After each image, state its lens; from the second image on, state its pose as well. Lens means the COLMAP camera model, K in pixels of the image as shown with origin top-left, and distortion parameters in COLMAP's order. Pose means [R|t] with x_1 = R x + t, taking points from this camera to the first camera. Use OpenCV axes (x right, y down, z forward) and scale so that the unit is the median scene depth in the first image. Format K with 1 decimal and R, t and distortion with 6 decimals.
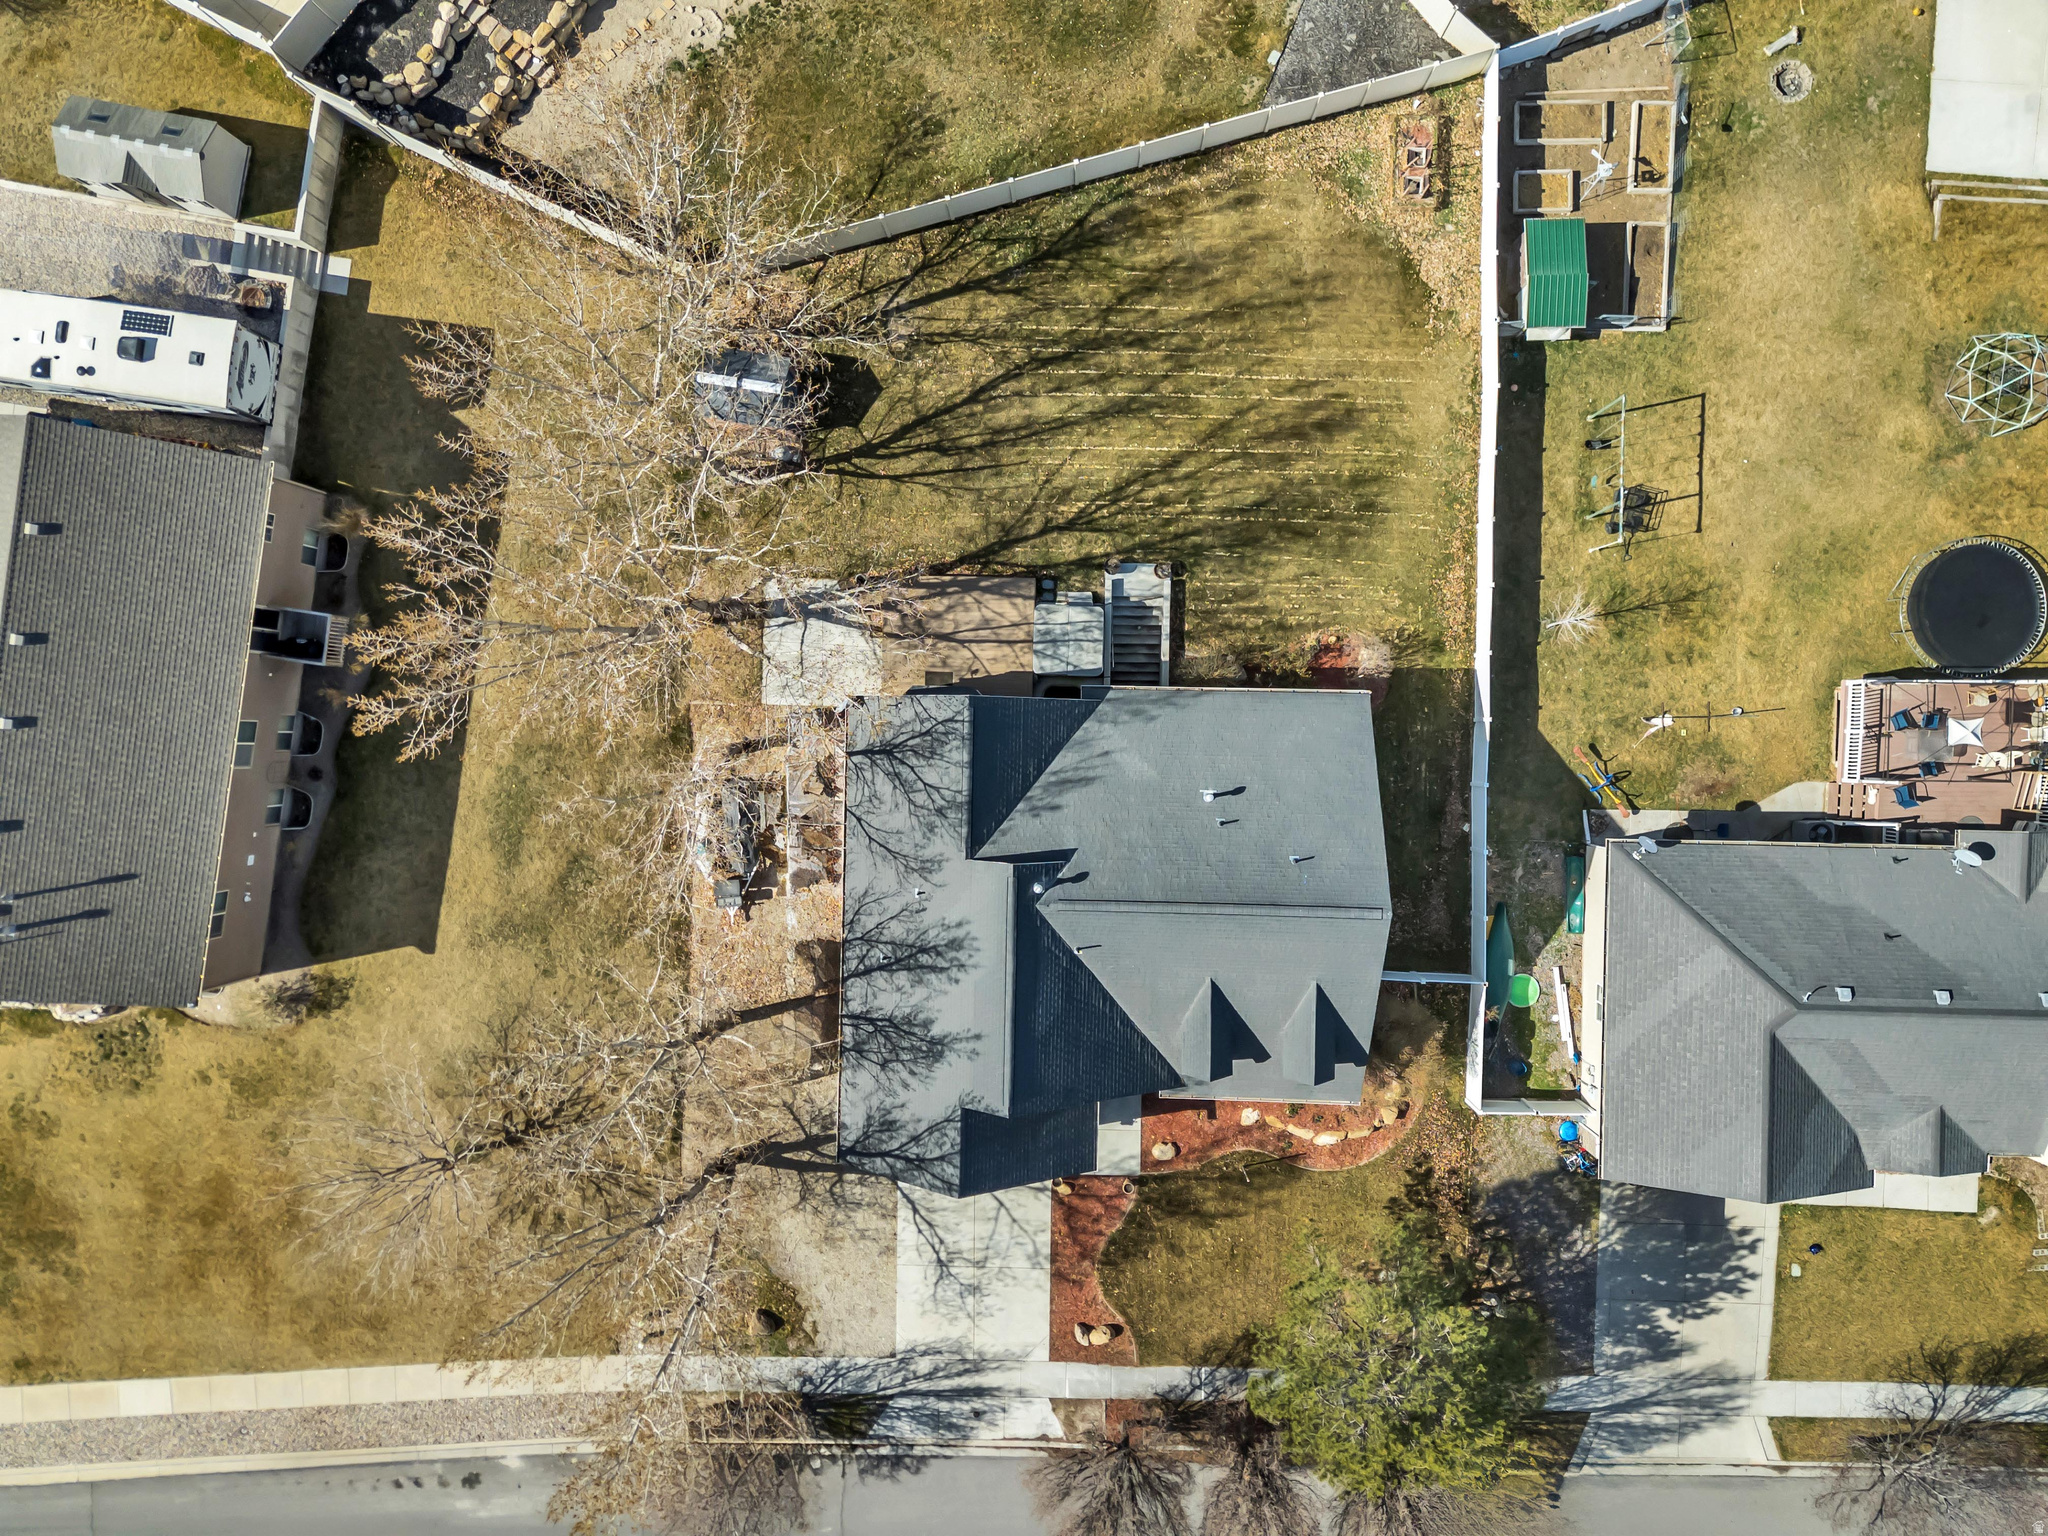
lens RADIAL K [[1510.9, 0, 1035.4], [0, 1510.9, 768.9], [0, 0, 1]] dist [0.065904, -0.054229]
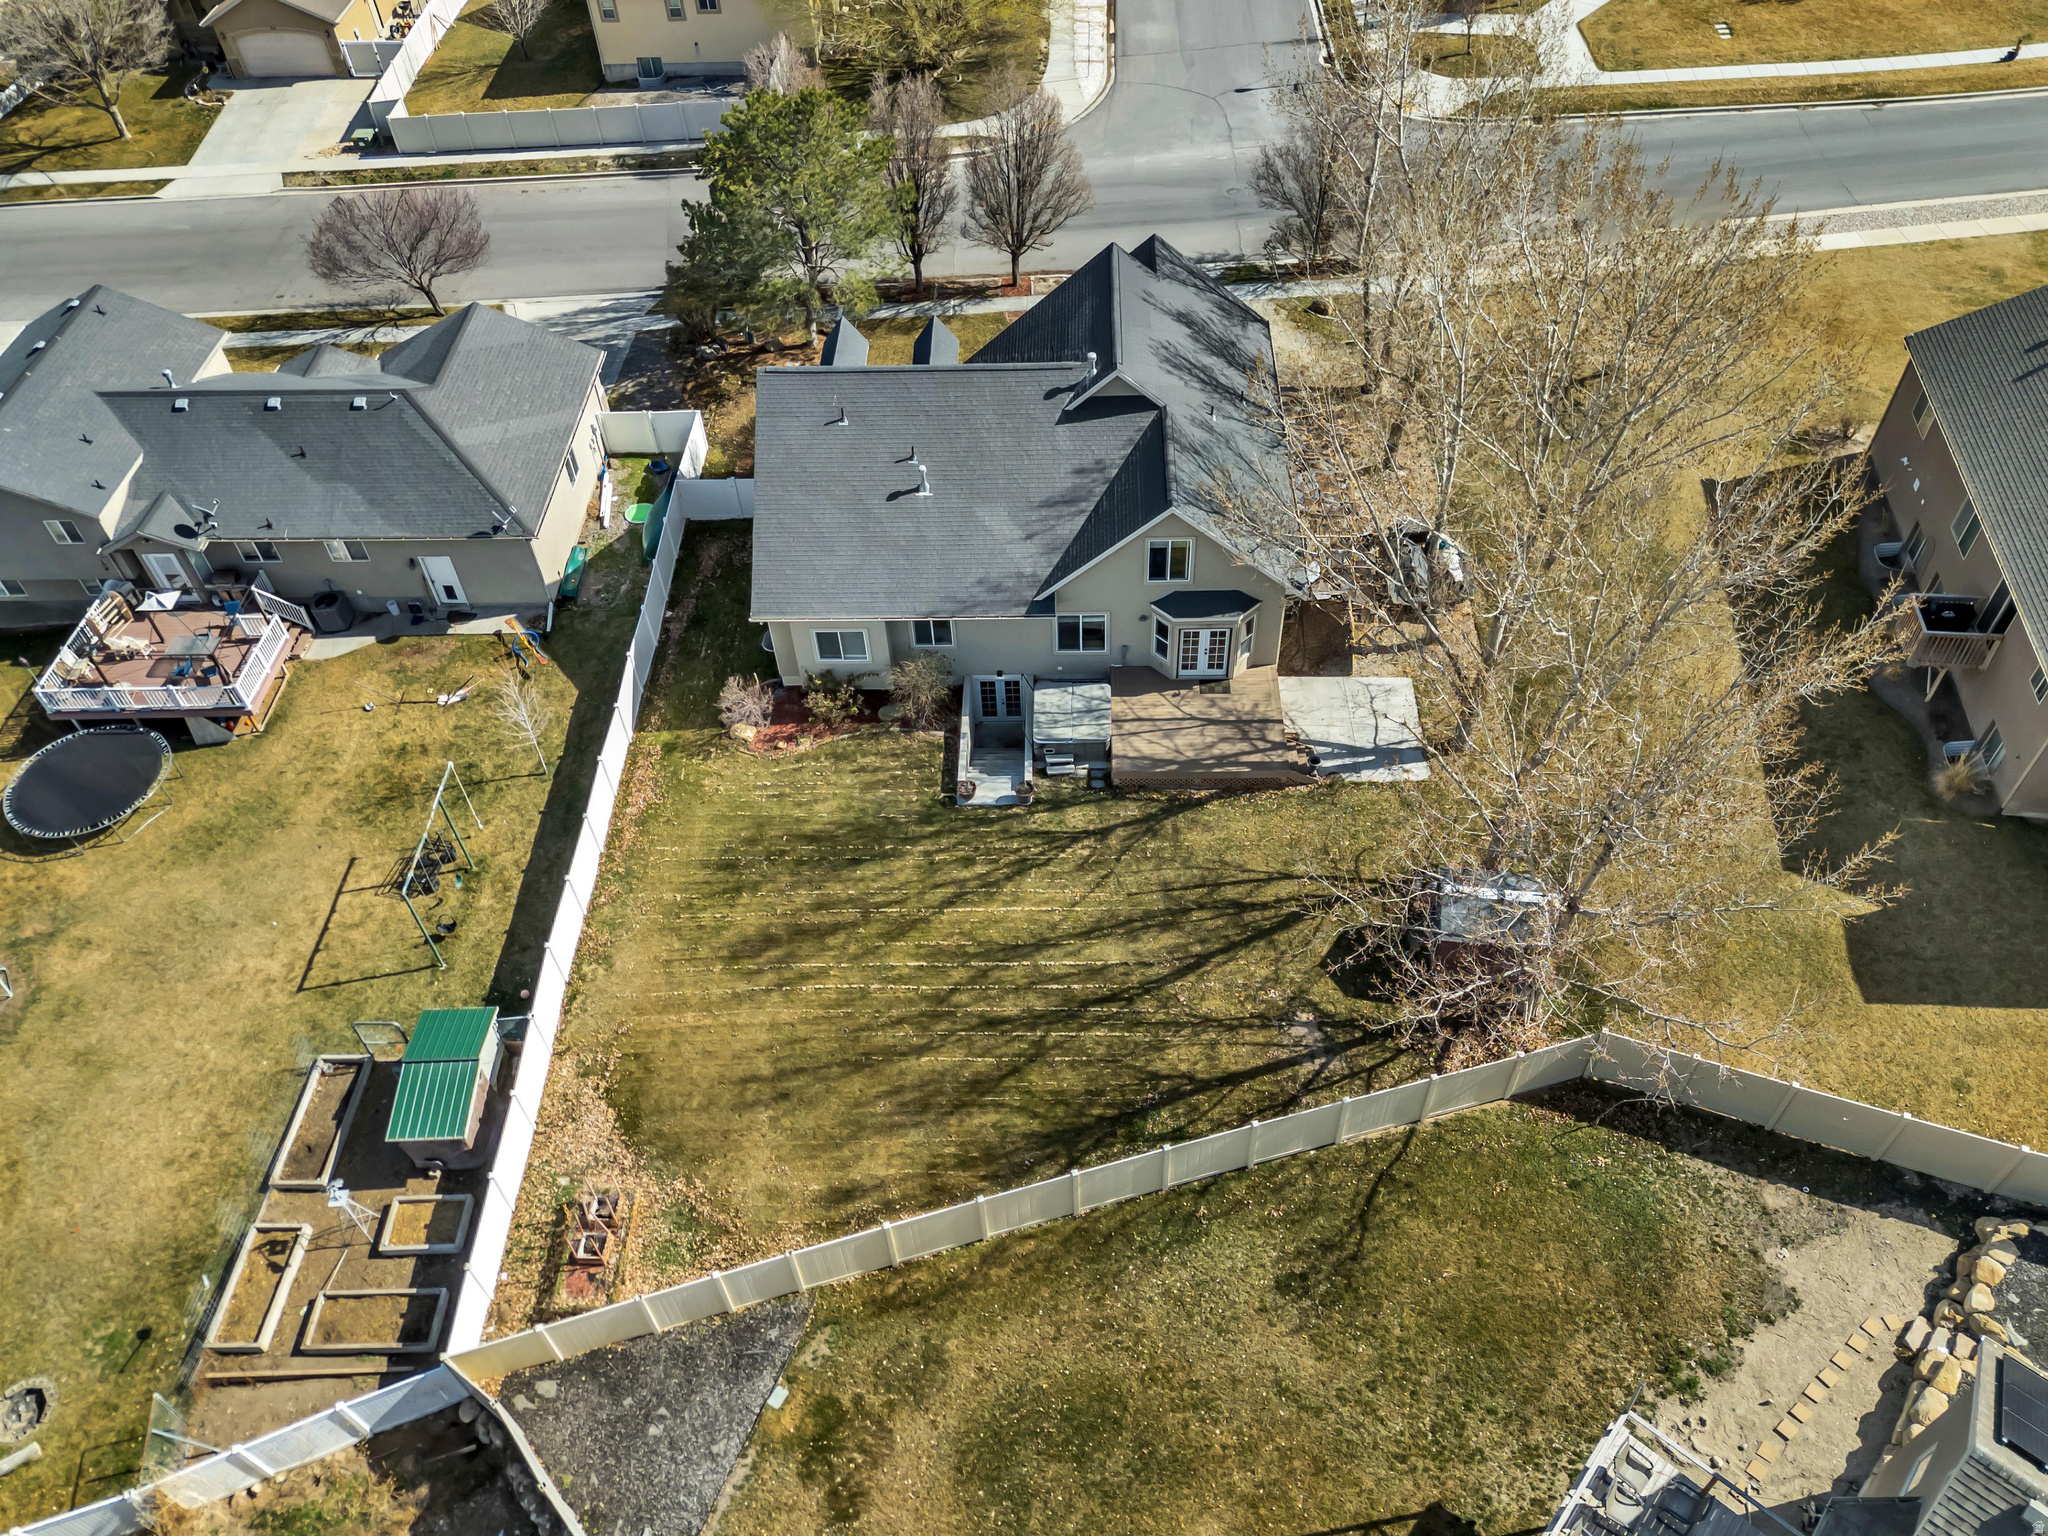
lens RADIAL K [[1510.9, 0, 1026.9], [0, 1510.9, 769.5], [0, 0, 1]] dist [0.065904, -0.054229]
pose [[-0.997497, 0.046897, 0.052920, 0.003412], [-0.000287, -0.751088, 0.660202, -0.690124], [0.070709, 0.658535, 0.749221, 0.341886]]
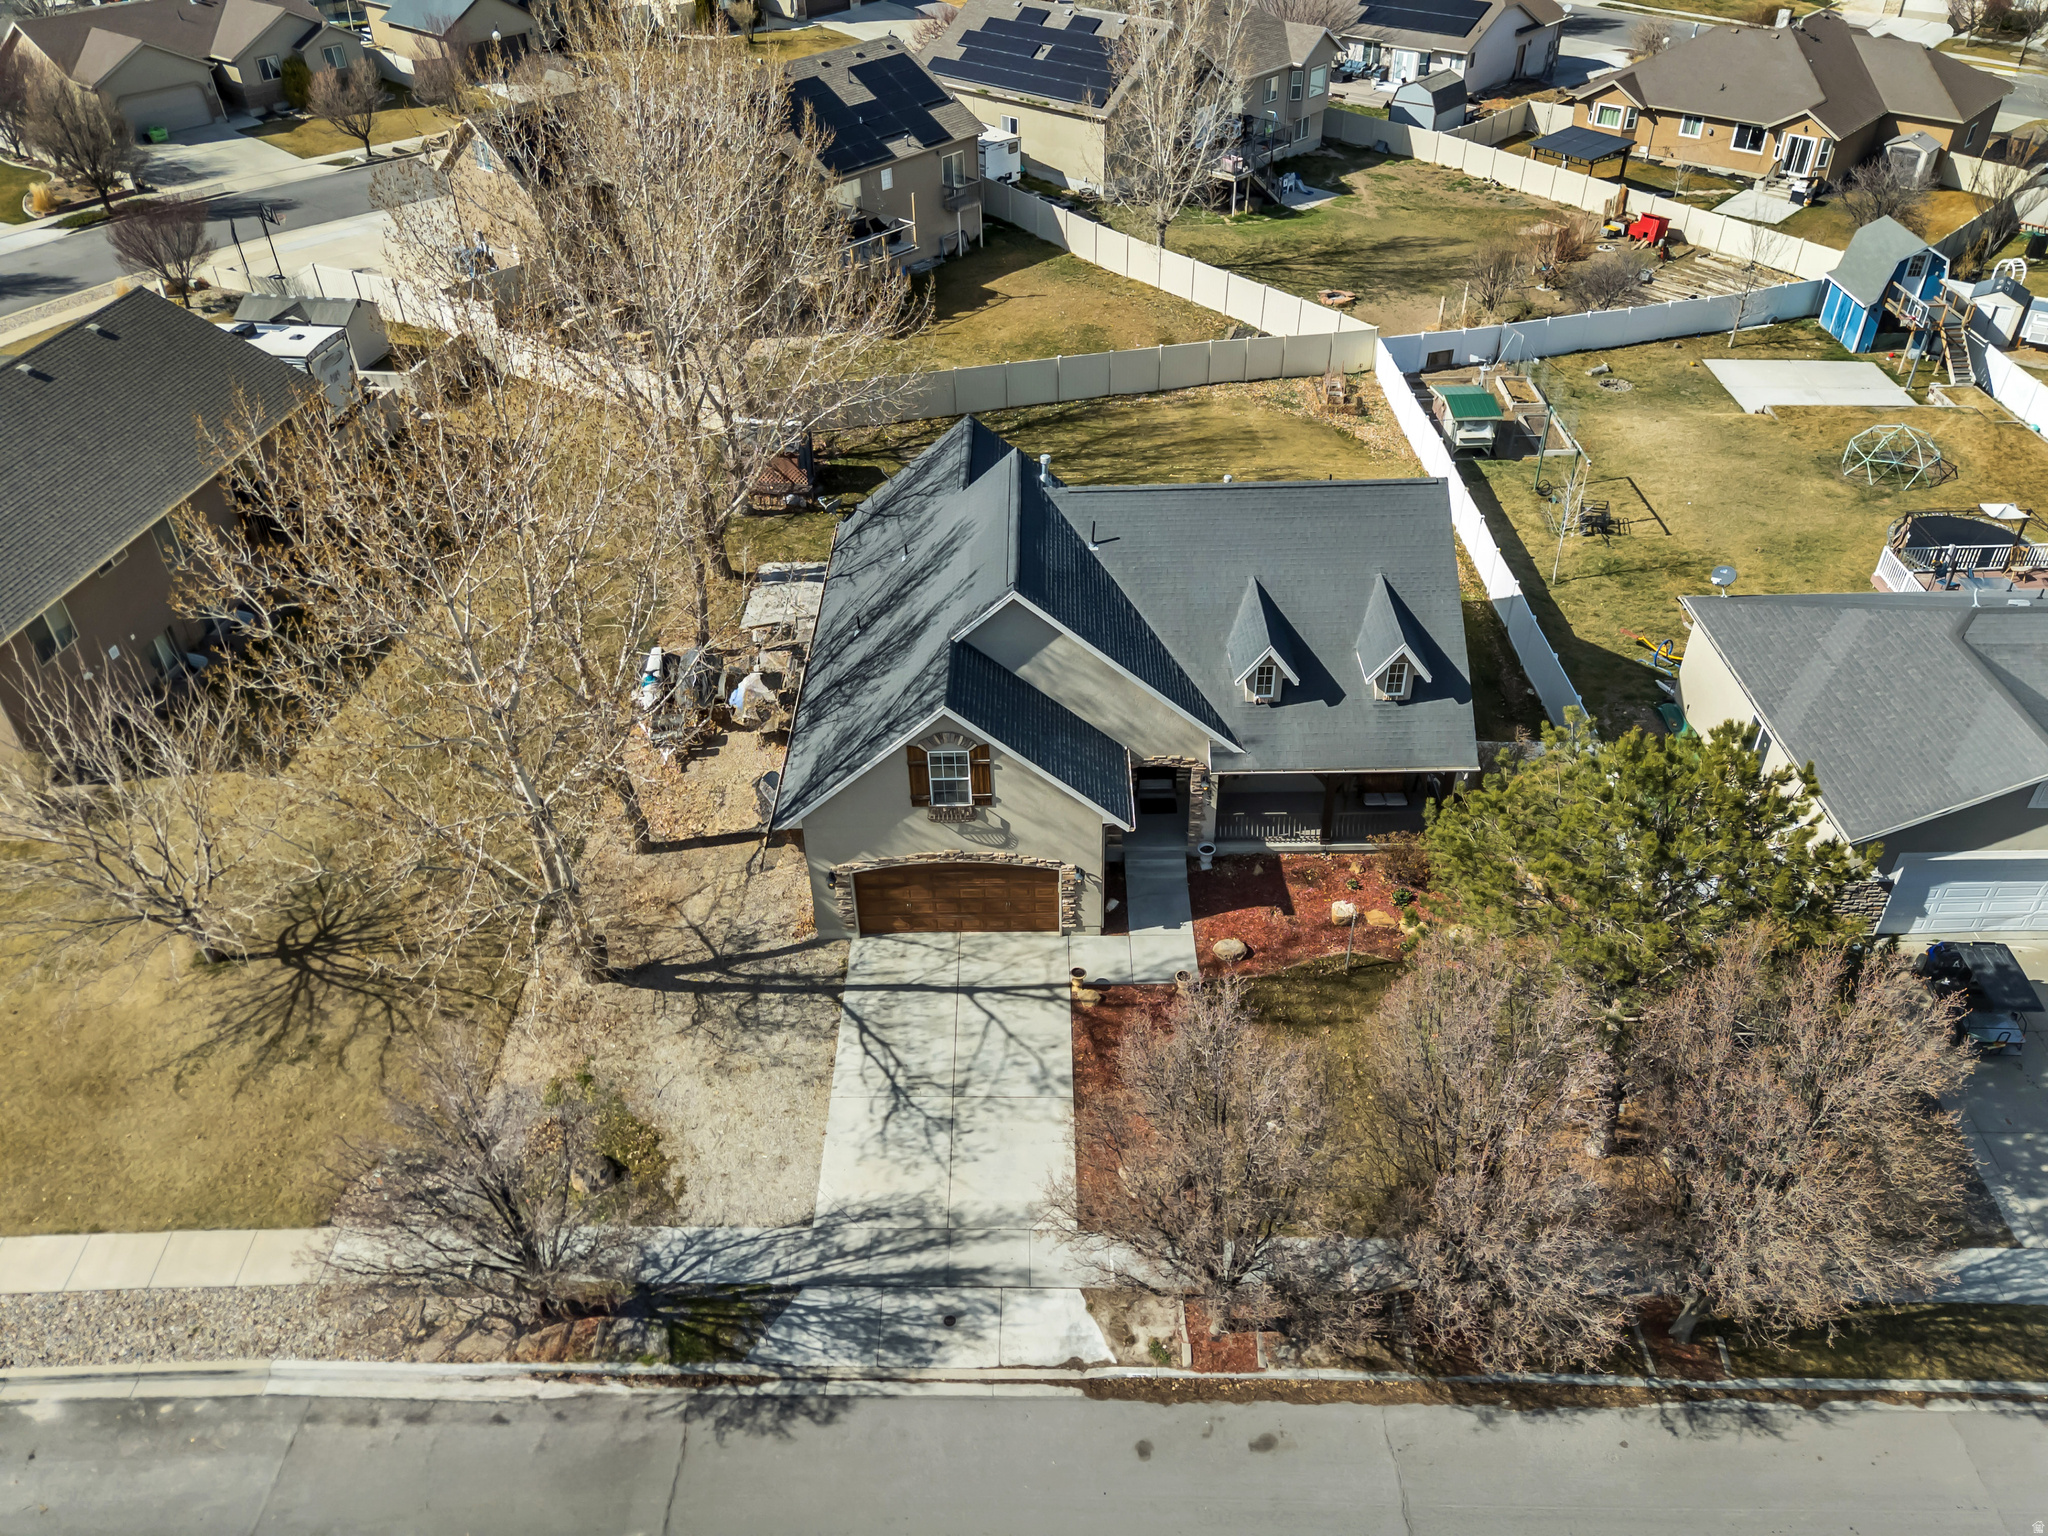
lens RADIAL K [[1510.9, 0, 1025.0], [0, 1510.9, 745.6], [0, 0, 1]] dist [0.065904, -0.054229]
pose [[0.999788, 0.005382, 0.019850, -0.022833], [0.013141, 0.575273, -0.817856, 0.770033], [-0.015821, 0.817944, 0.575081, 0.525962]]
